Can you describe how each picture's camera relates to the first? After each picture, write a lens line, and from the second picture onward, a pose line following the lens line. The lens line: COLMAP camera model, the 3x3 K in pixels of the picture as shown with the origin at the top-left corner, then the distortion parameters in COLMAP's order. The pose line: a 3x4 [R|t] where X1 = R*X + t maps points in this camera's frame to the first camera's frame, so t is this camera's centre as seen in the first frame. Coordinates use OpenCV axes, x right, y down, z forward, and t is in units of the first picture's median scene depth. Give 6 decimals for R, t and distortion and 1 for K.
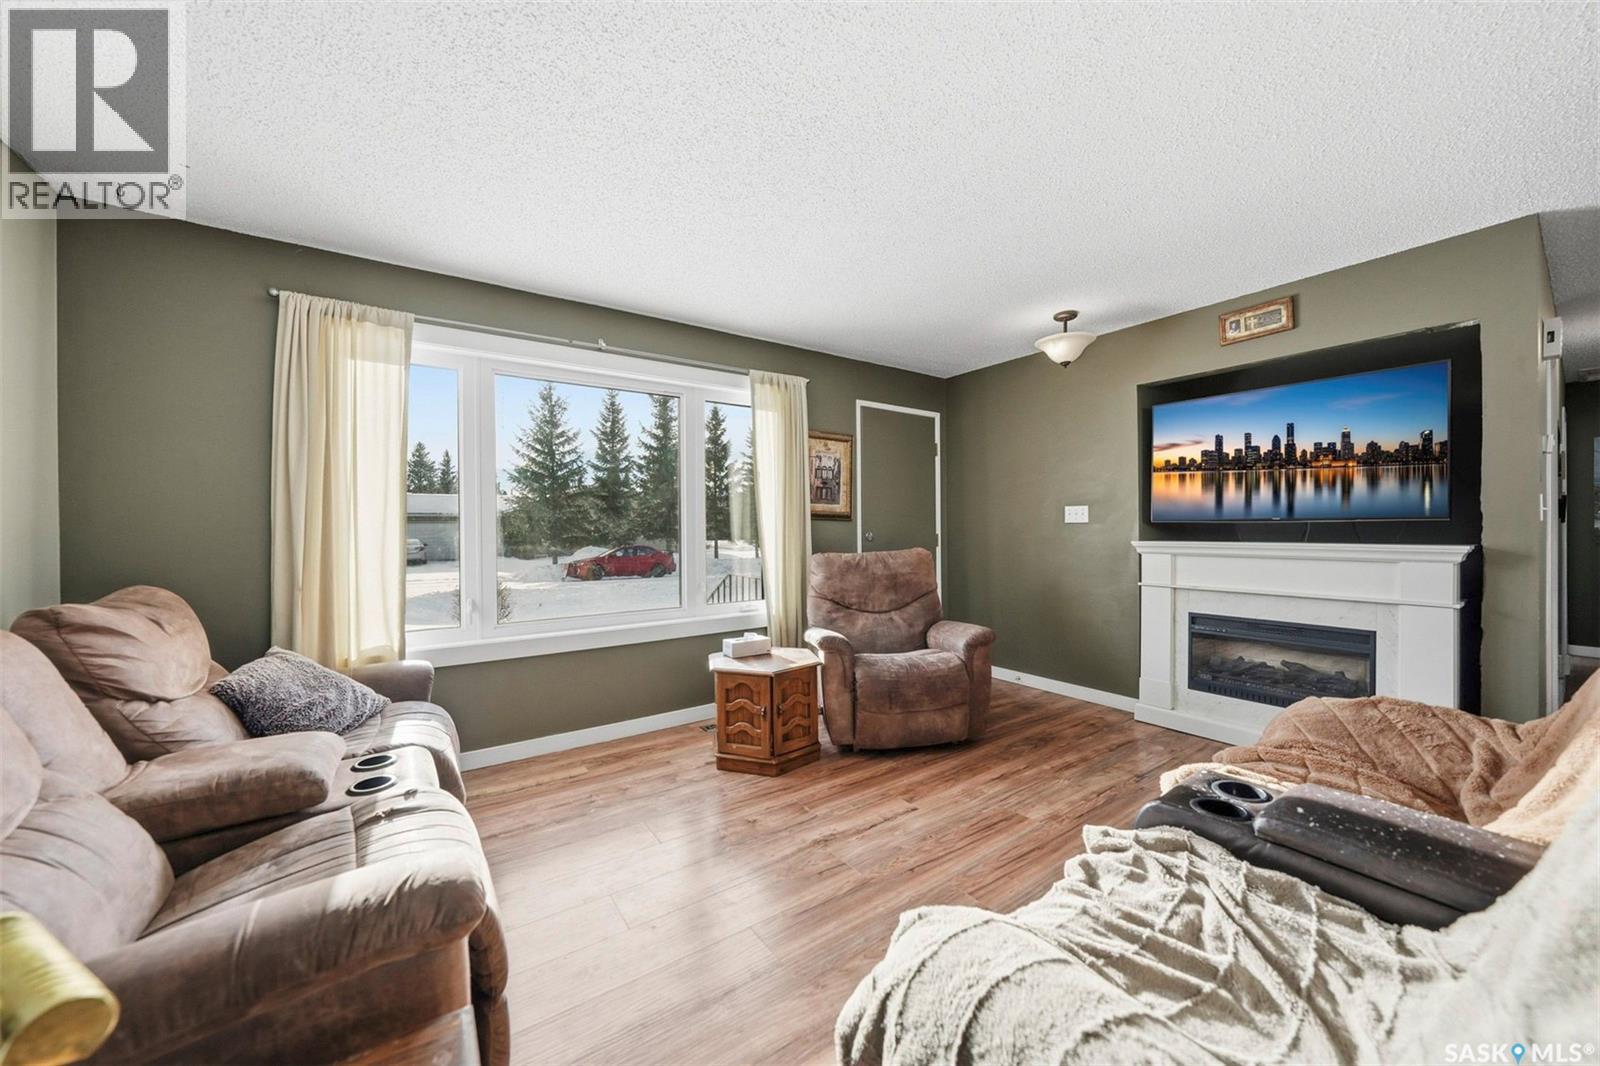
lens RADIAL K [[559.9, 0, 800.0], [0, 559.9, 533.0], [0, 0, 1]] dist [-0.023336, 0.000111]
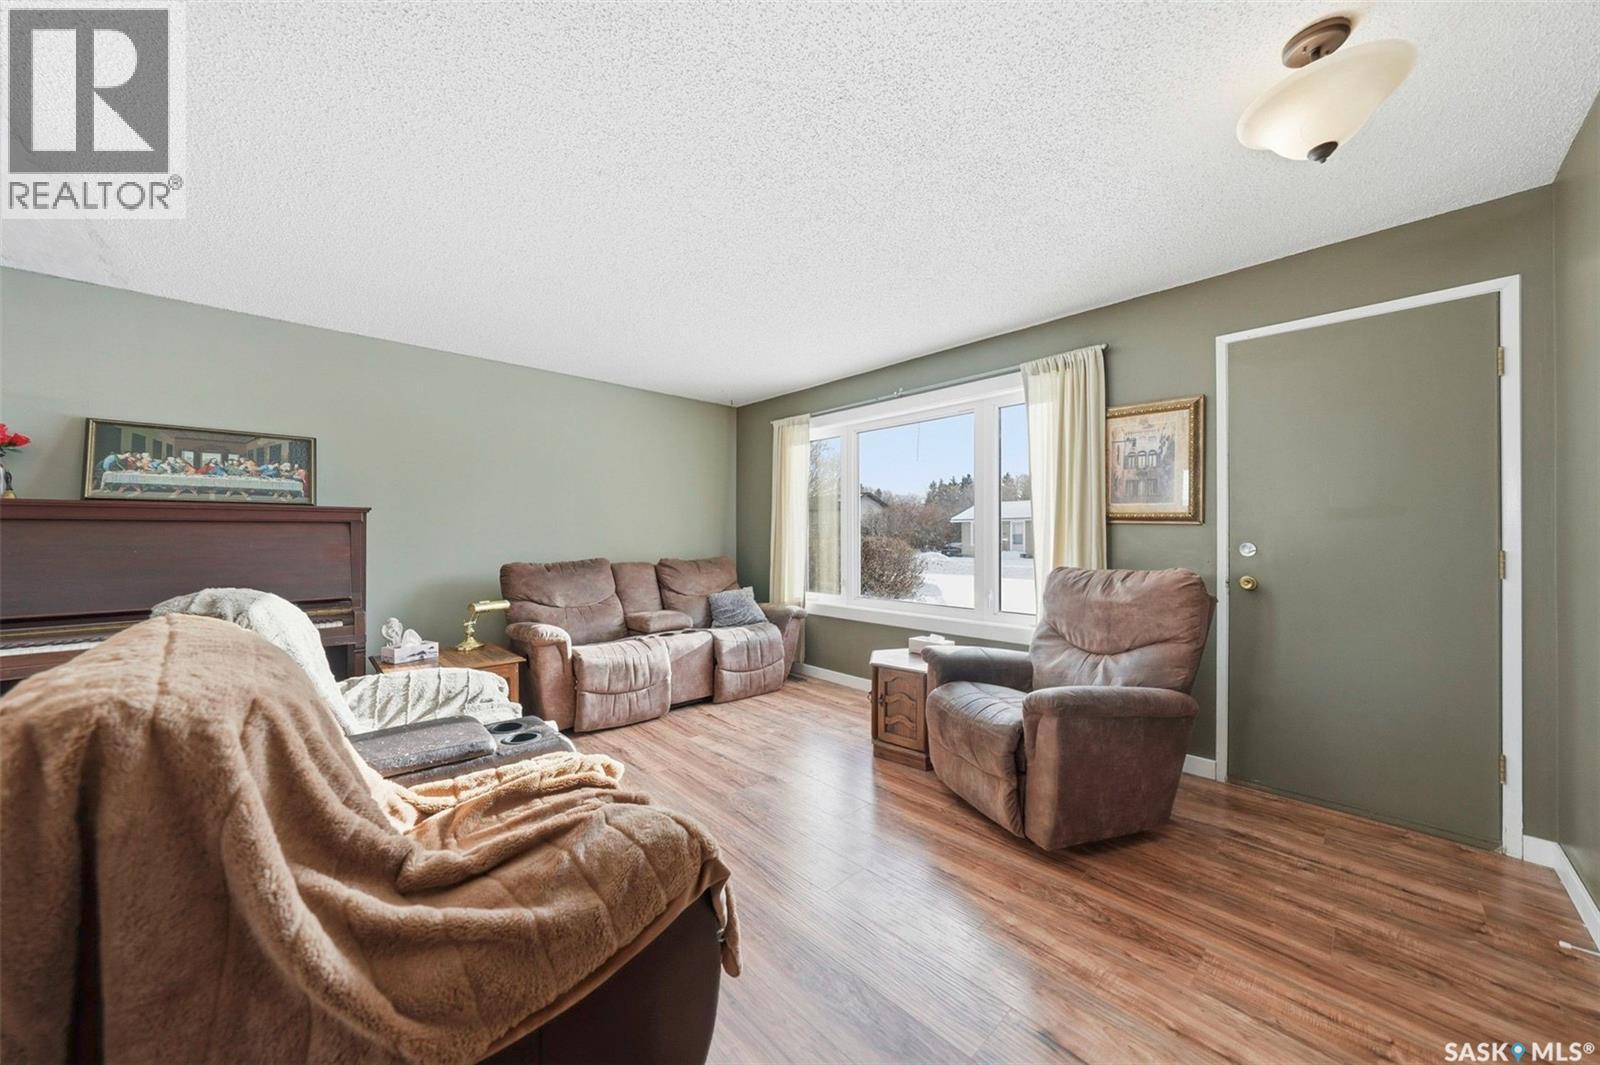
lens RADIAL K [[559.9, 0, 800.0], [0, 559.9, 532.5], [0, 0, 1]] dist [-0.023336, 0.000111]
pose [[0.145470, 0.002546, -0.989359, 0.786612], [-0.010175, 0.999948, 0.001077, -0.010411], [0.989310, 0.009910, 0.145488, 0.514971]]
